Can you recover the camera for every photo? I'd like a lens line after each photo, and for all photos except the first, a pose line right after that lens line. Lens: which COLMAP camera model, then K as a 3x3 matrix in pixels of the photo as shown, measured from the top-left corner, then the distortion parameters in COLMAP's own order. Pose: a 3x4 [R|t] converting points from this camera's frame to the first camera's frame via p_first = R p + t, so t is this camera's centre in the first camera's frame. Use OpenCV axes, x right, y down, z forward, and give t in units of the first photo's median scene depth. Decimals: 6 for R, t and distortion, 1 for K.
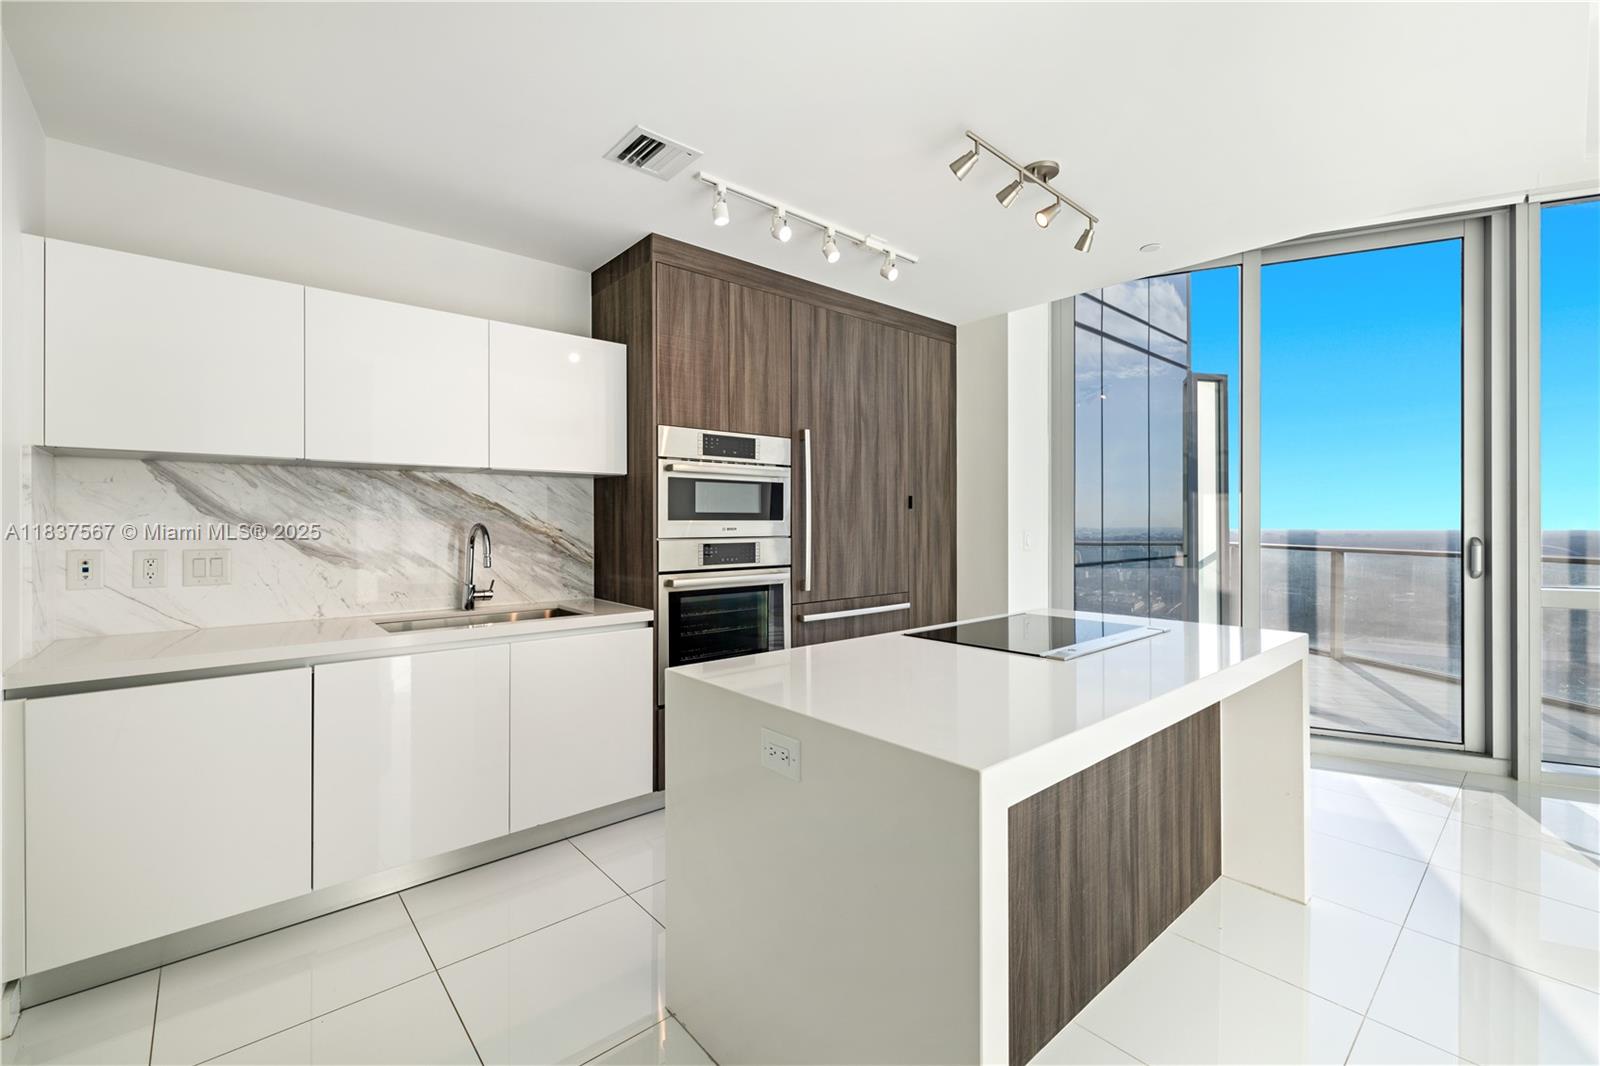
lens RADIAL K [[674.9, 0, 806.8], [0, 674.9, 522.3], [0, 0, 1]] dist [-0.000917, -0.000318]
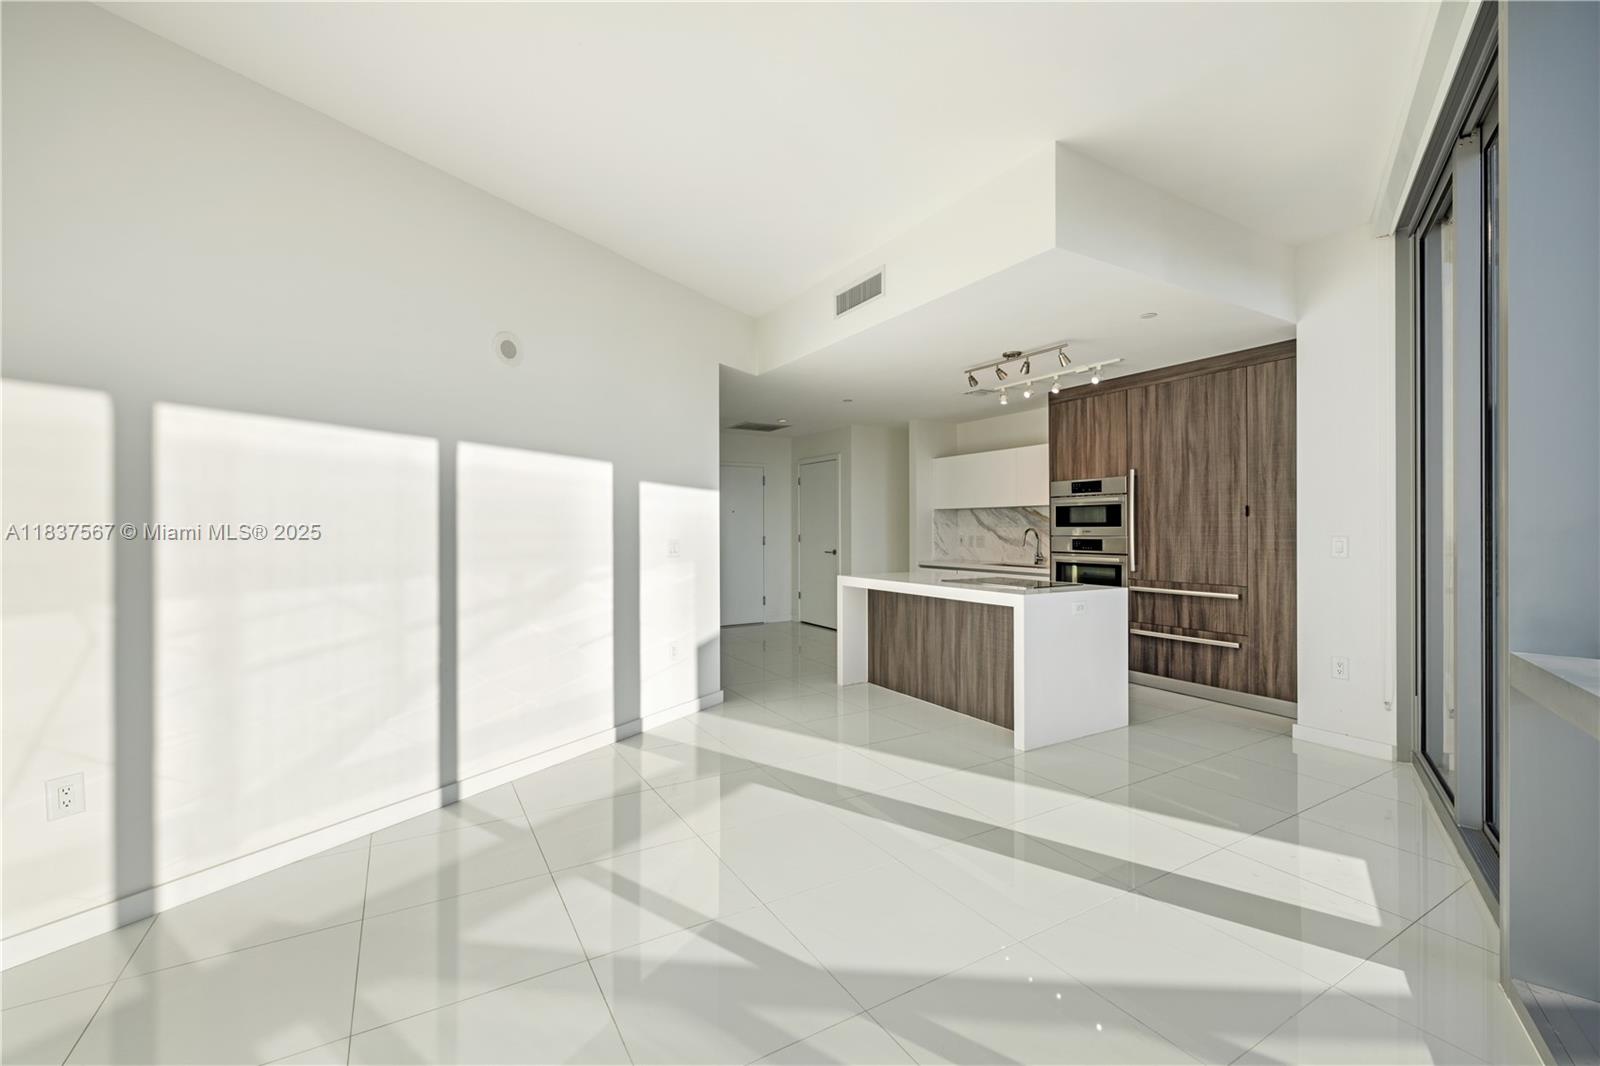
lens RADIAL K [[678.4, 0, 793.3], [0, 678.4, 528.2], [0, 0, 1]] dist [0.001272, 0.000072]
pose [[-0.188951, 0.002490, -0.981983, 1.616347], [0.001955, 0.999996, 0.002159, -0.004068], [0.981985, -0.001512, -0.188955, 0.488650]]
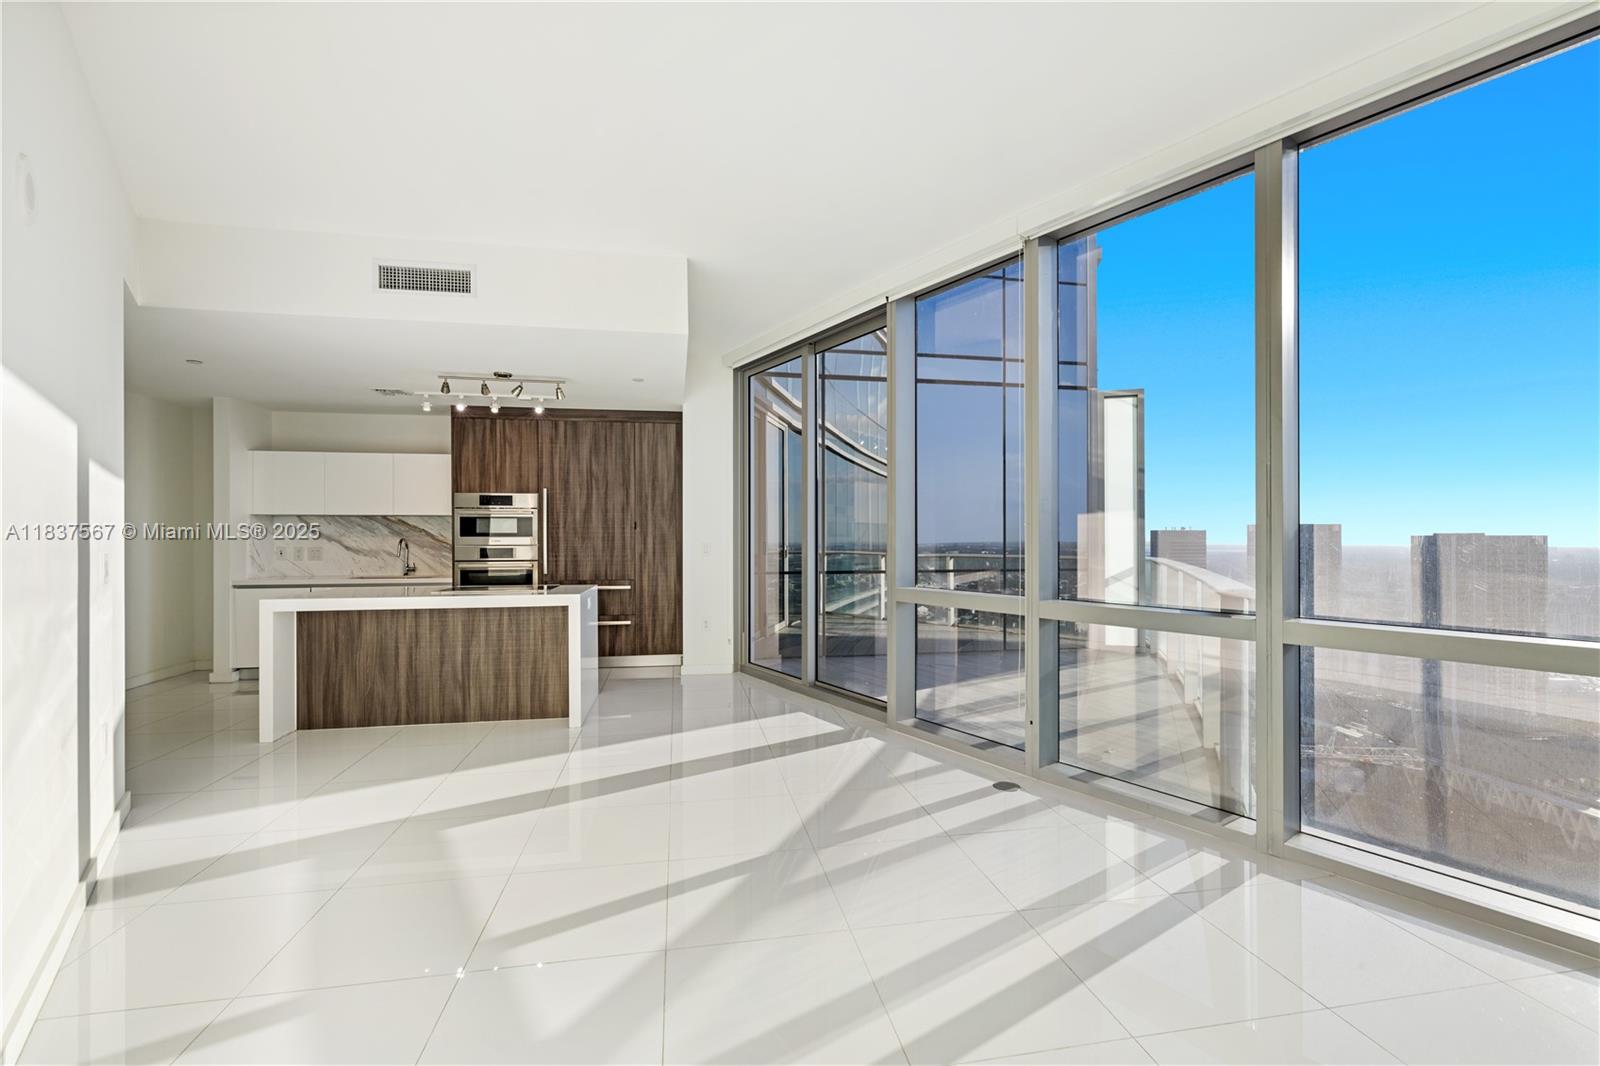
lens RADIAL K [[679.2, 0, 800.0], [0, 679.2, 533.0], [0, 0, 1]] dist [-0.001387, -0.000111]
pose [[0.858365, -0.003819, -0.513026, 1.490352], [0.000116, 0.999974, -0.007250, 0.000925], [0.513040, 0.006164, 0.858343, -0.245651]]
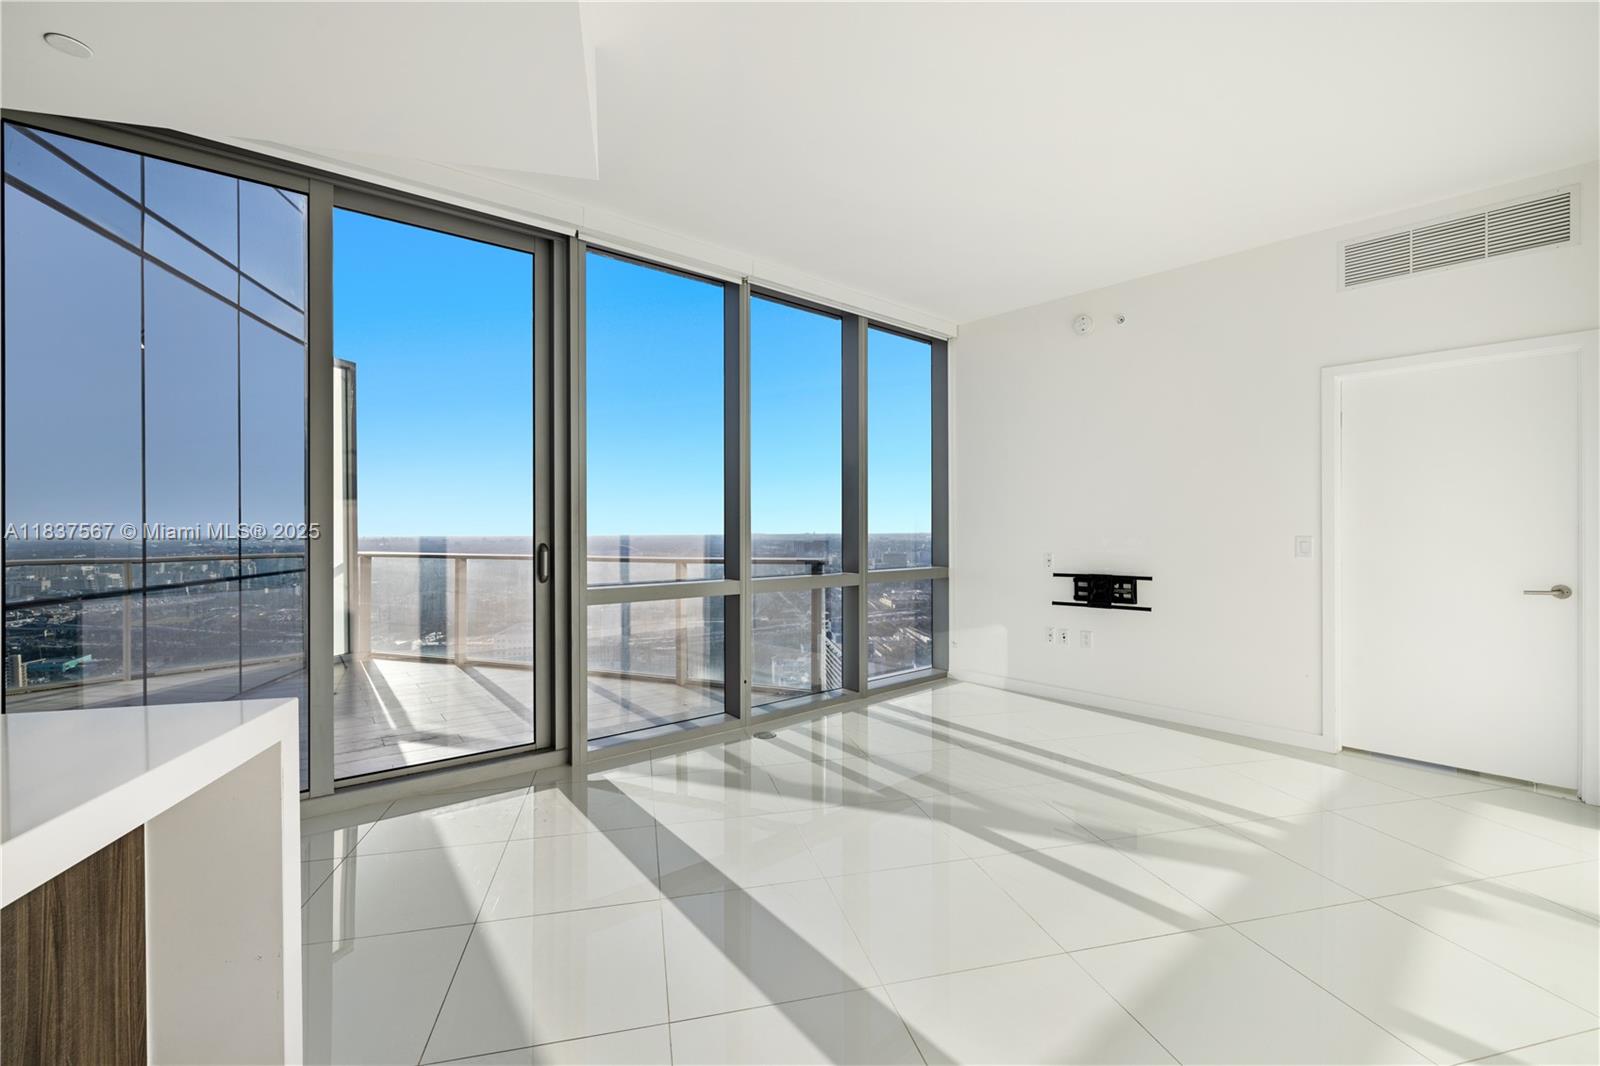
lens RADIAL K [[640.8, 0, 800.0], [0, 640.8, 533.0], [0, 0, 1]] dist [0.000571, 0.000025]
pose [[0.462123, -0.003426, 0.886809, 0.285778], [-0.000465, 0.999991, 0.004106, 0.001332], [-0.886816, -0.002310, 0.462118, 0.180552]]
